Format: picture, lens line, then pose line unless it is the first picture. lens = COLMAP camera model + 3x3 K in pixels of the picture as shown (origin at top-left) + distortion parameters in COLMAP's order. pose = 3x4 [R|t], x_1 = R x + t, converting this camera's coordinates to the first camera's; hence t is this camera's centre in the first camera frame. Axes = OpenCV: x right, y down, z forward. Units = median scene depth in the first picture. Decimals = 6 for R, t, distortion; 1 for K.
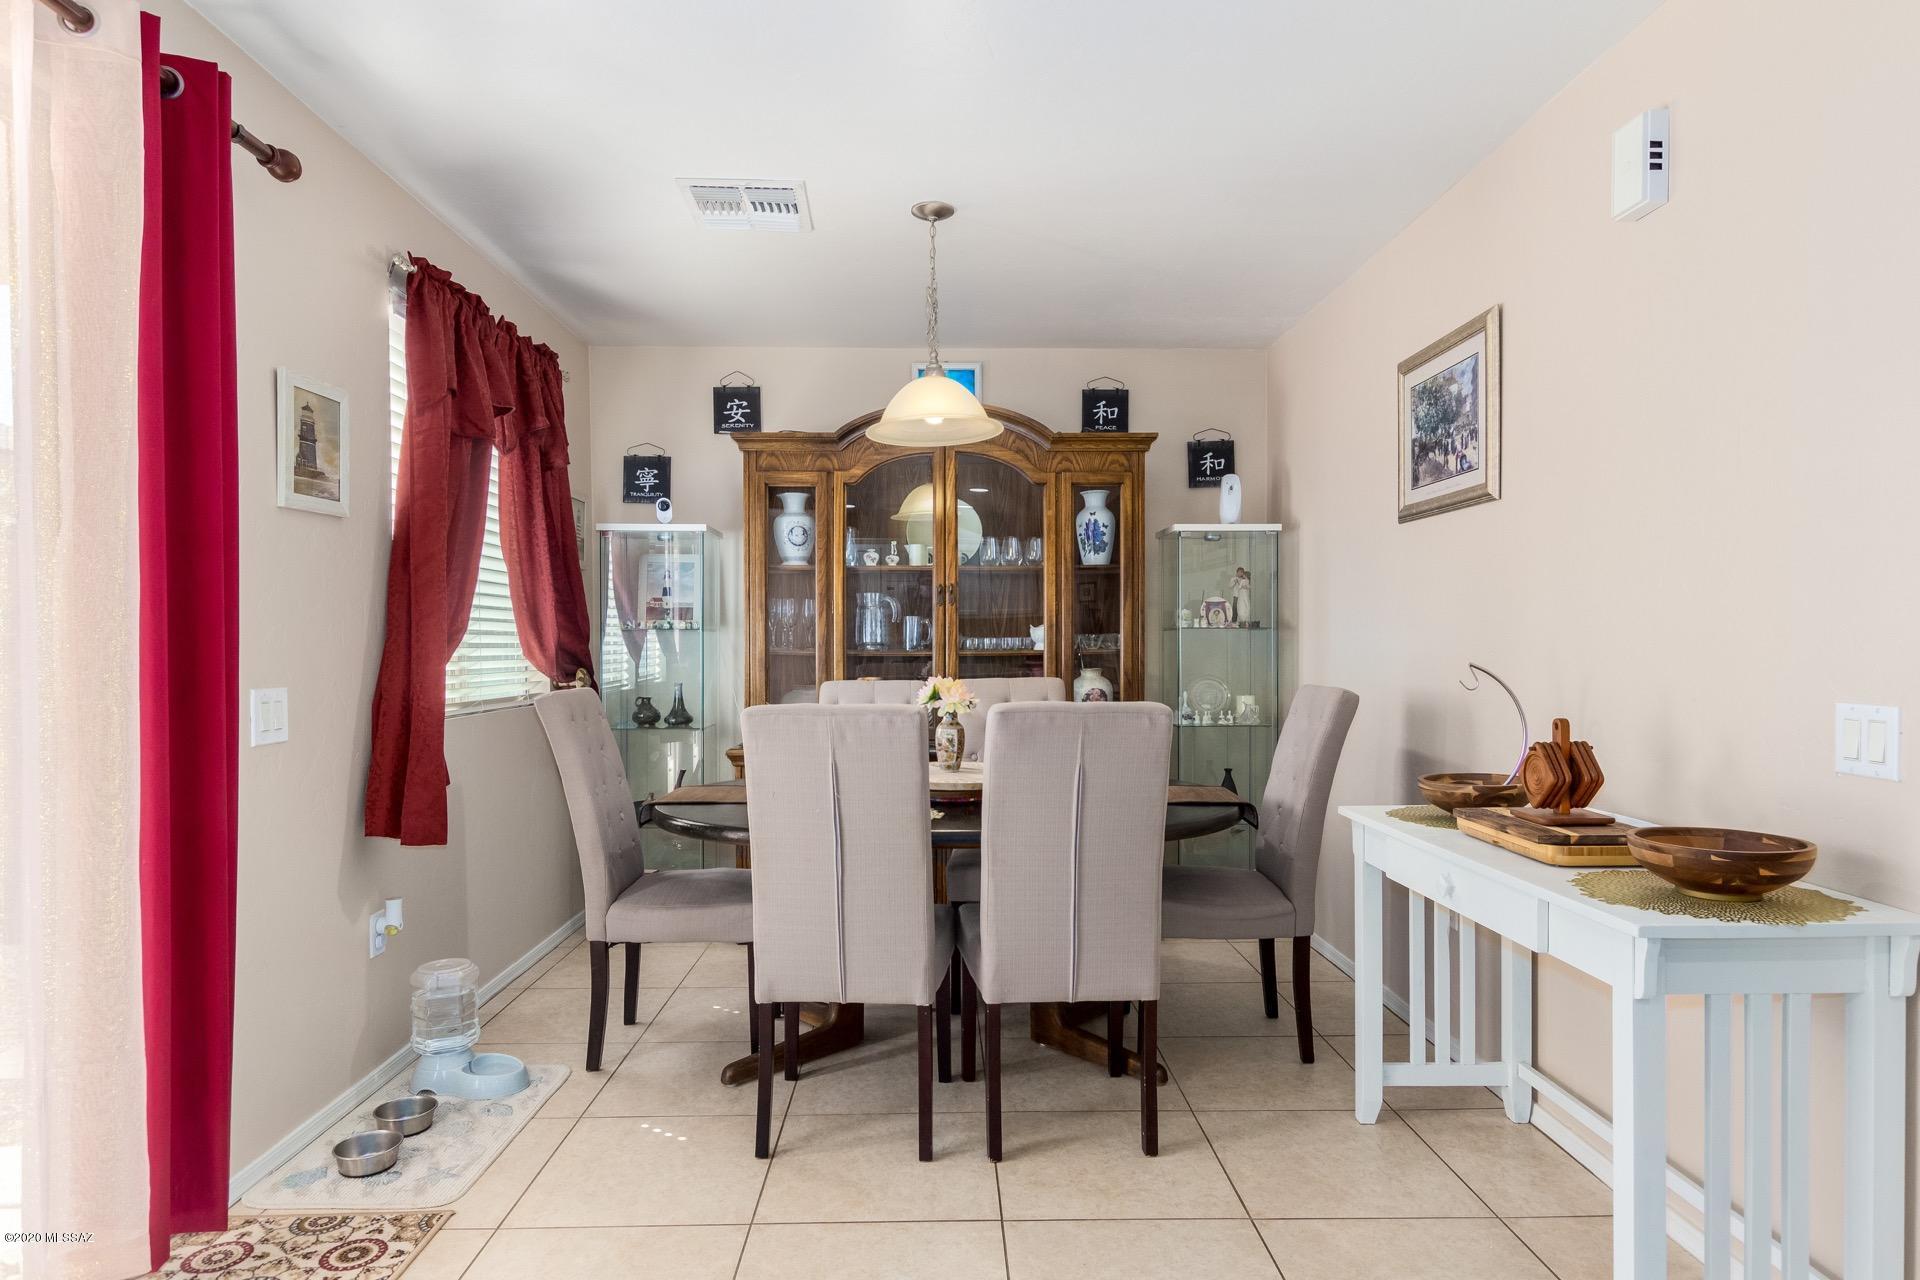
lens RADIAL K [[1120.2, 0, 960.0], [0, 1120.2, 641.0], [0, 0, 1]] dist [0.001322, 0.000338]
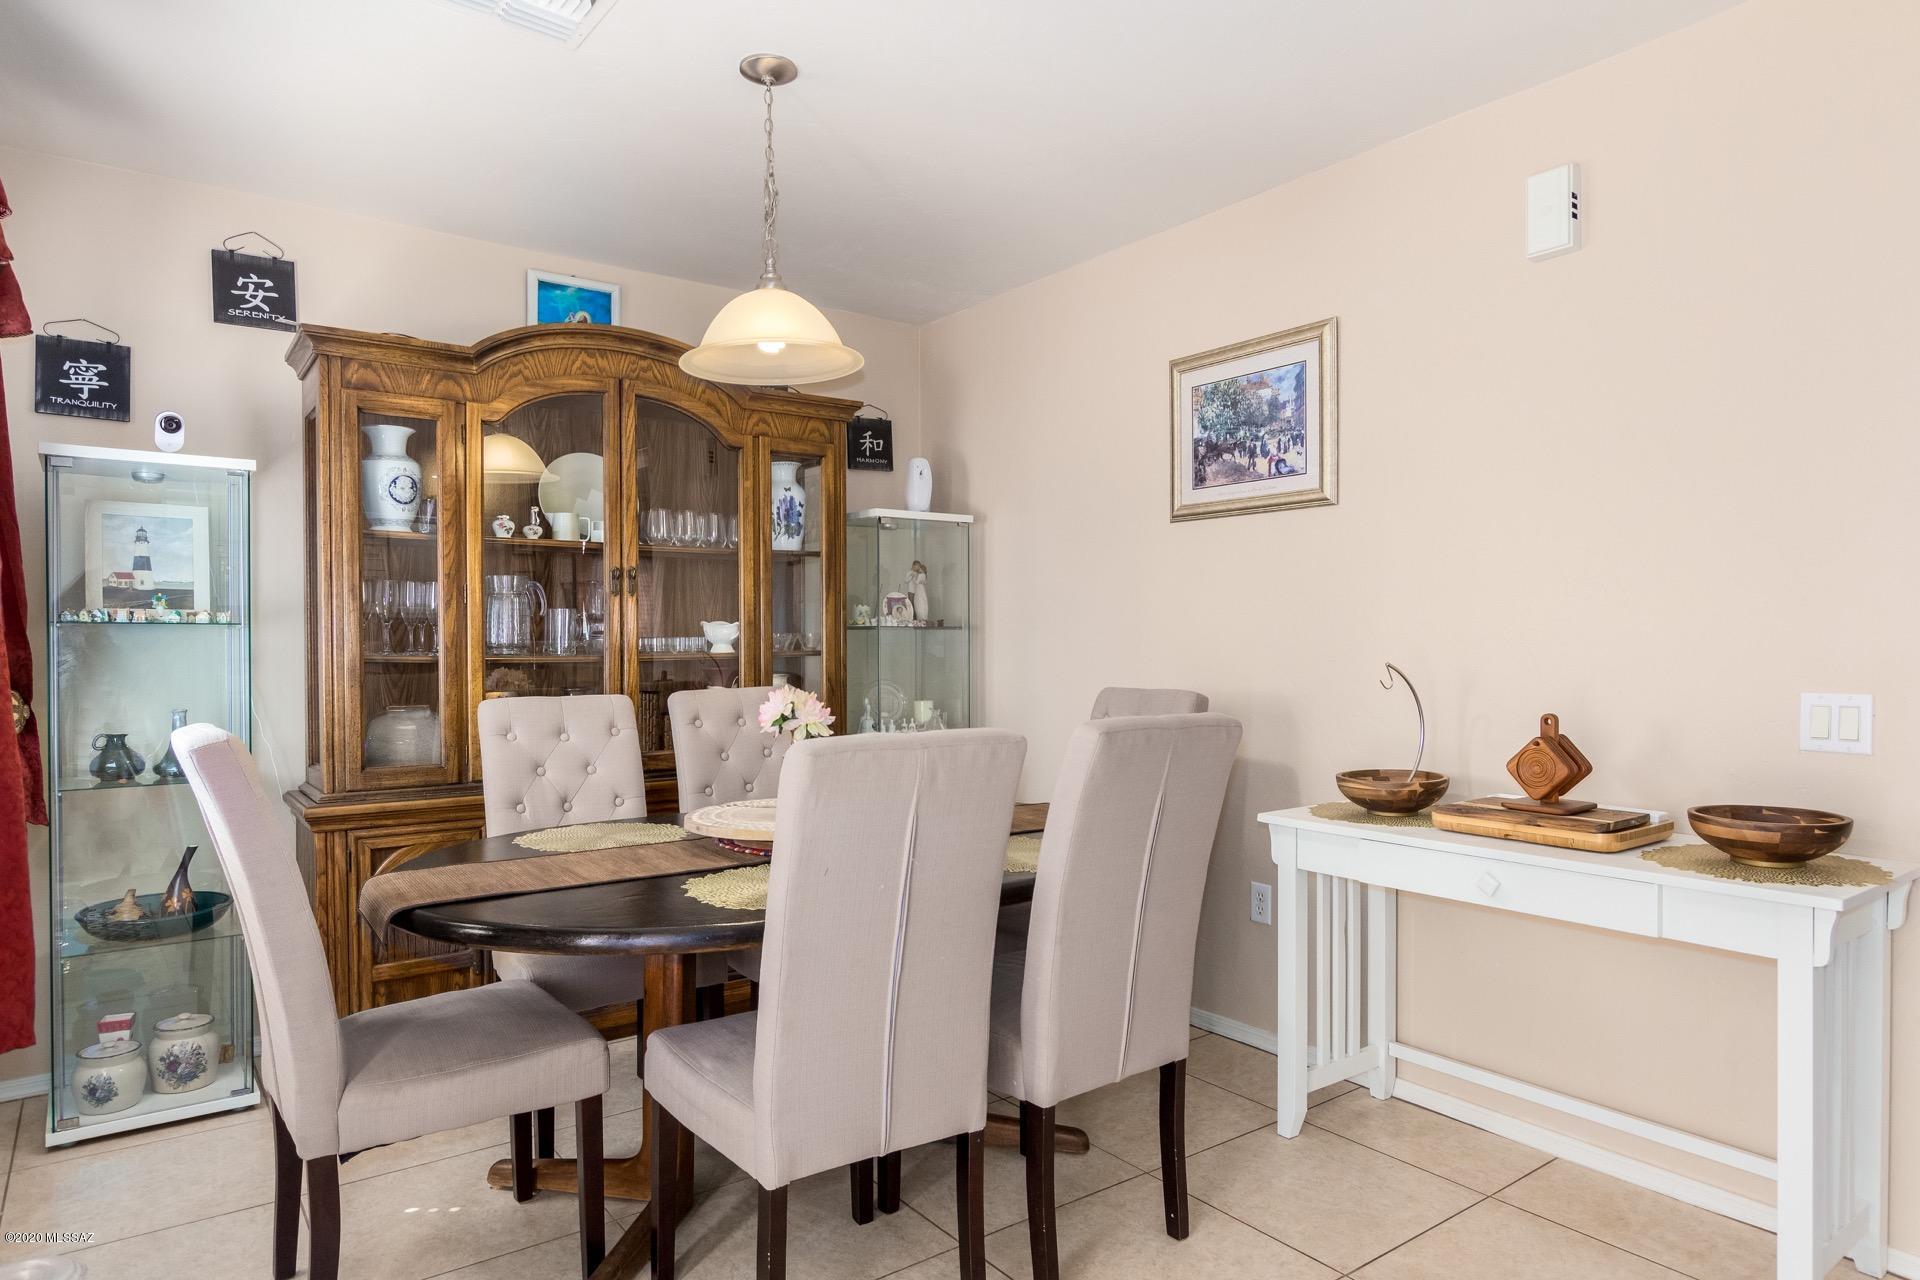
lens RADIAL K [[1154.1, 0, 959.0], [0, 1154.1, 647.2], [0, 0, 1]] dist [-0.006396, -0.000063]
pose [[0.807265, -0.004300, 0.590173, -0.291110], [0.000894, 0.999981, 0.006063, -0.000778], [-0.590188, -0.004367, 0.807254, 0.230296]]
